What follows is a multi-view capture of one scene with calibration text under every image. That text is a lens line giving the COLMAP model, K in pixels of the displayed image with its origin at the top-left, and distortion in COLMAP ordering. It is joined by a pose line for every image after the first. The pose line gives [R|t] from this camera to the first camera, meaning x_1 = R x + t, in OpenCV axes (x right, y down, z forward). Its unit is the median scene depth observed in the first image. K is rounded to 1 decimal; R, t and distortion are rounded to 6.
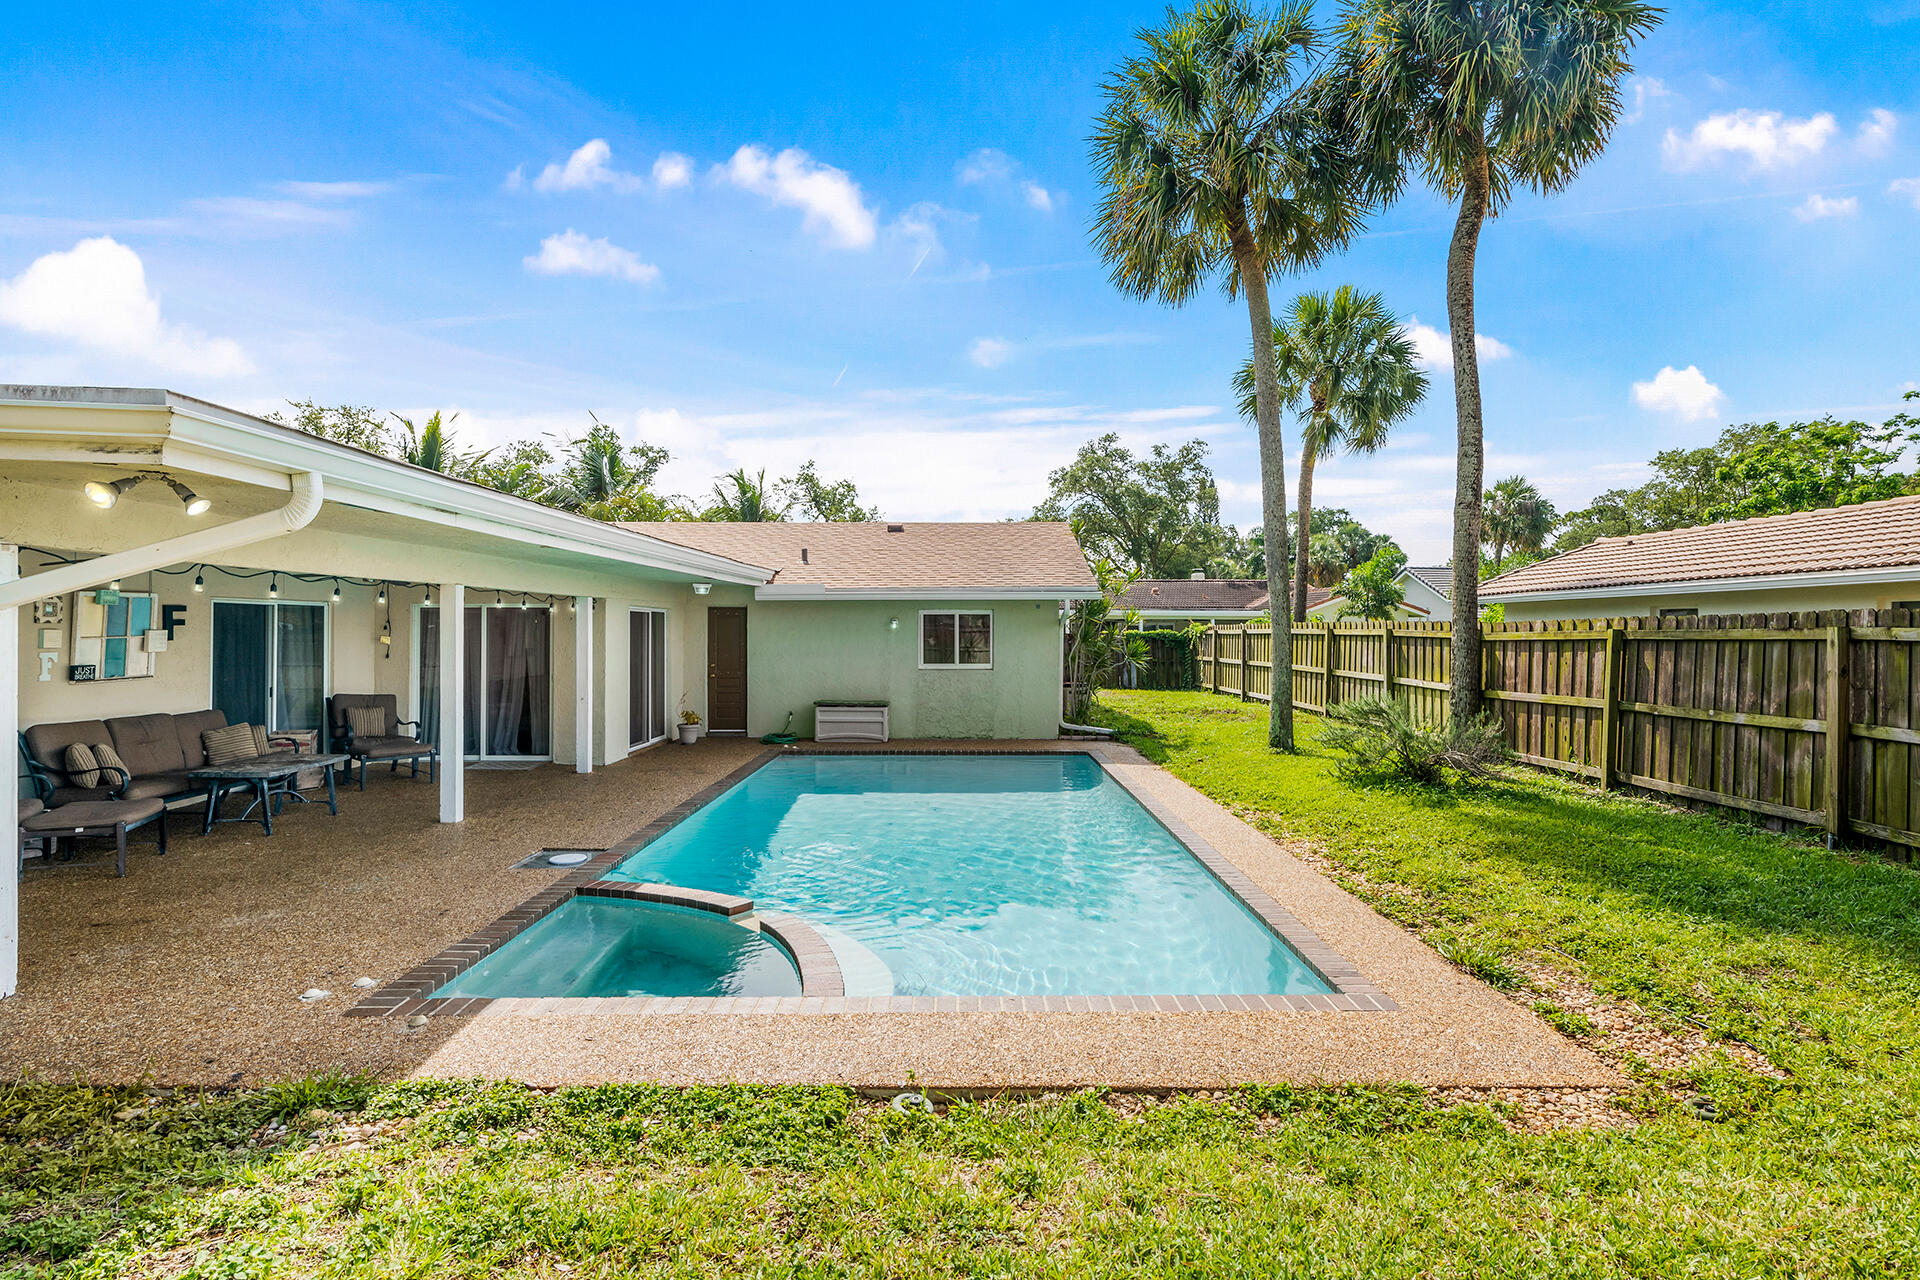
lens RADIAL K [[930.0, 0, 969.2], [0, 930.0, 629.7], [0, 0, 1]] dist [0.003024, -0.000068]
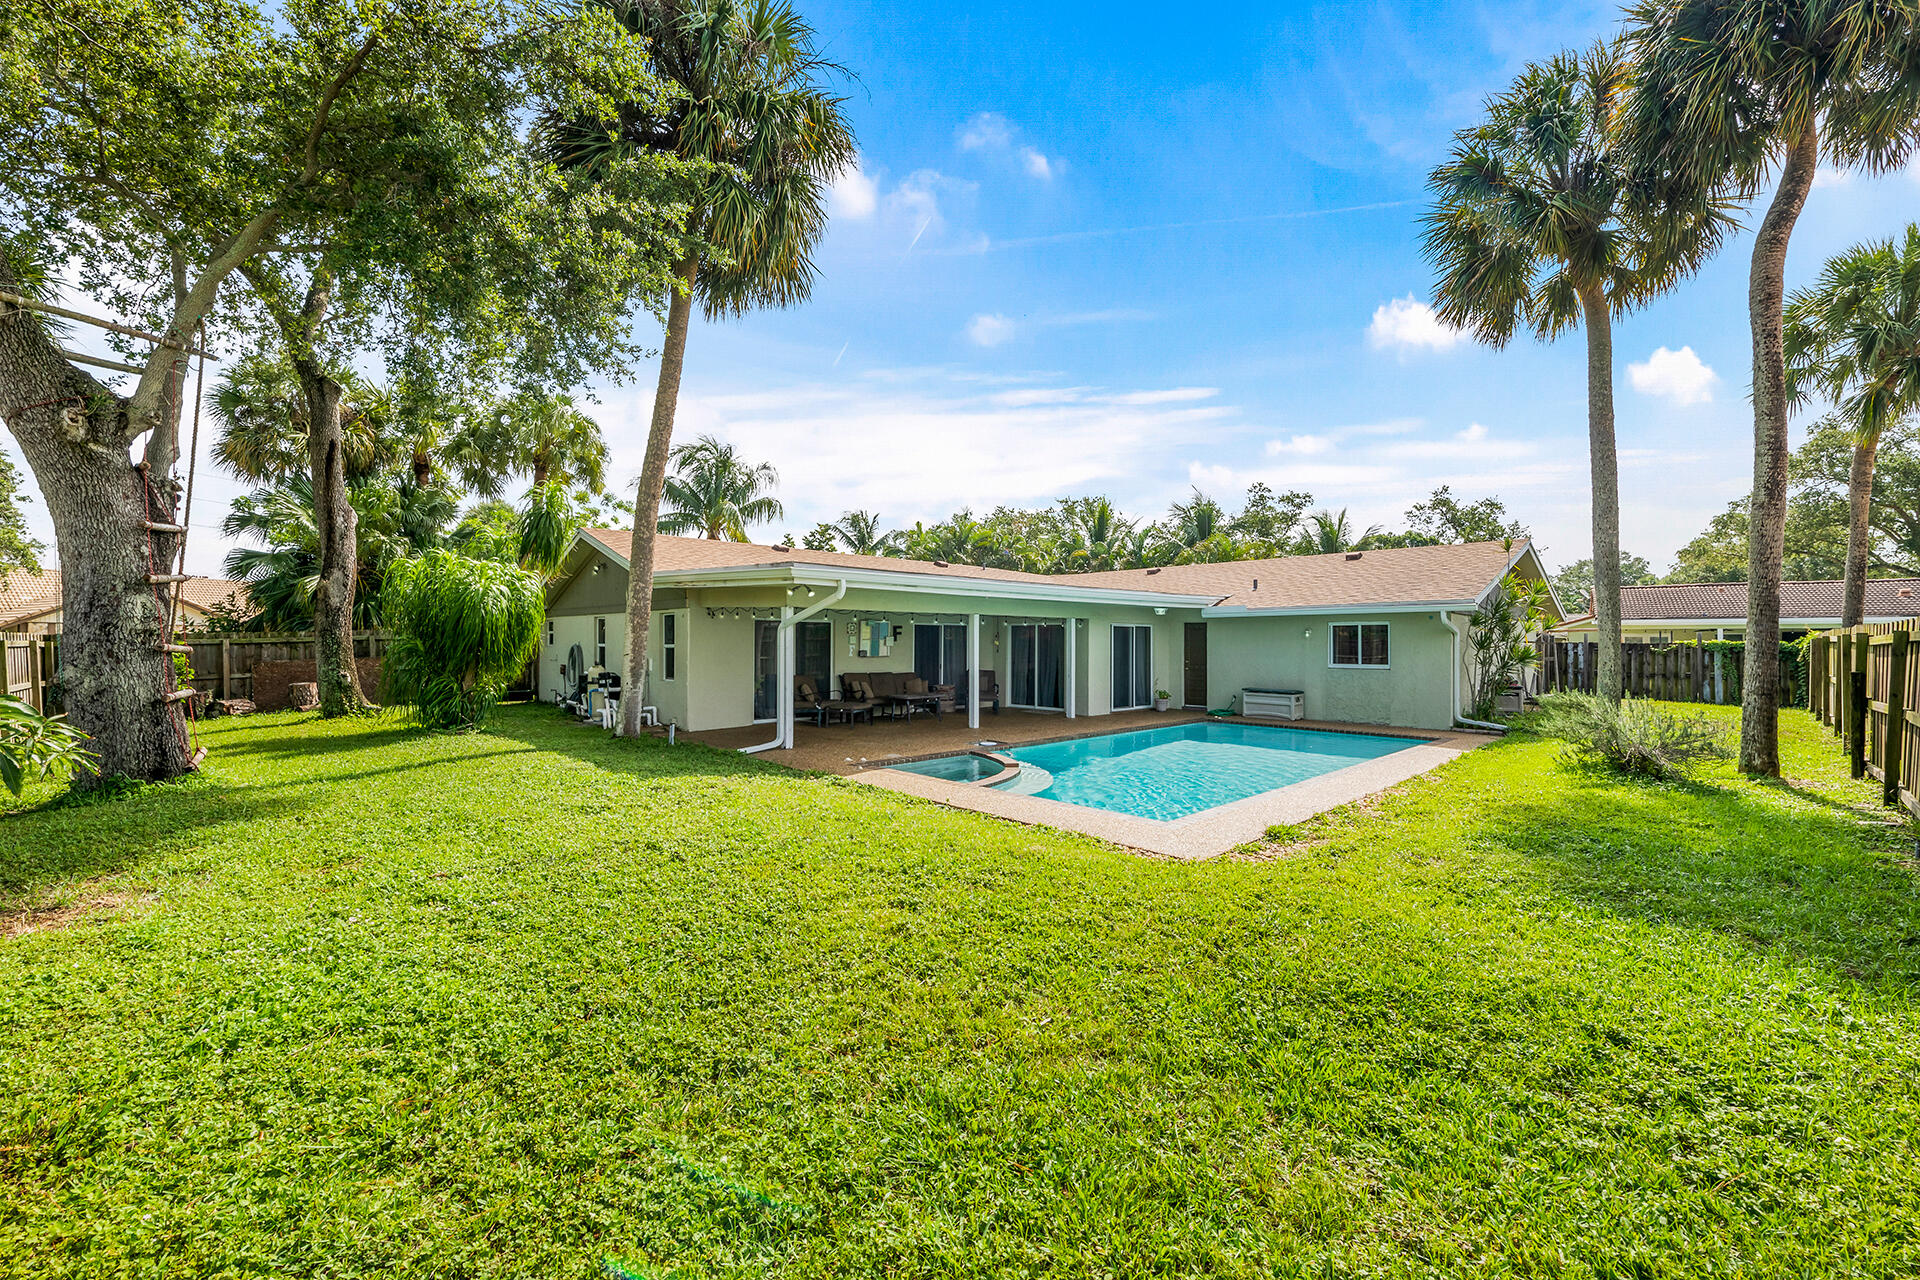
lens RADIAL K [[791.5, 0, 968.6], [0, 791.5, 644.6], [0, 0, 1]] dist [0.000788, -0.001699]
pose [[0.683341, 0.003294, -0.730092, 0.622891], [-0.002599, 0.999994, 0.002080, 0.013855], [0.730095, 0.000476, 0.683346, -0.186299]]
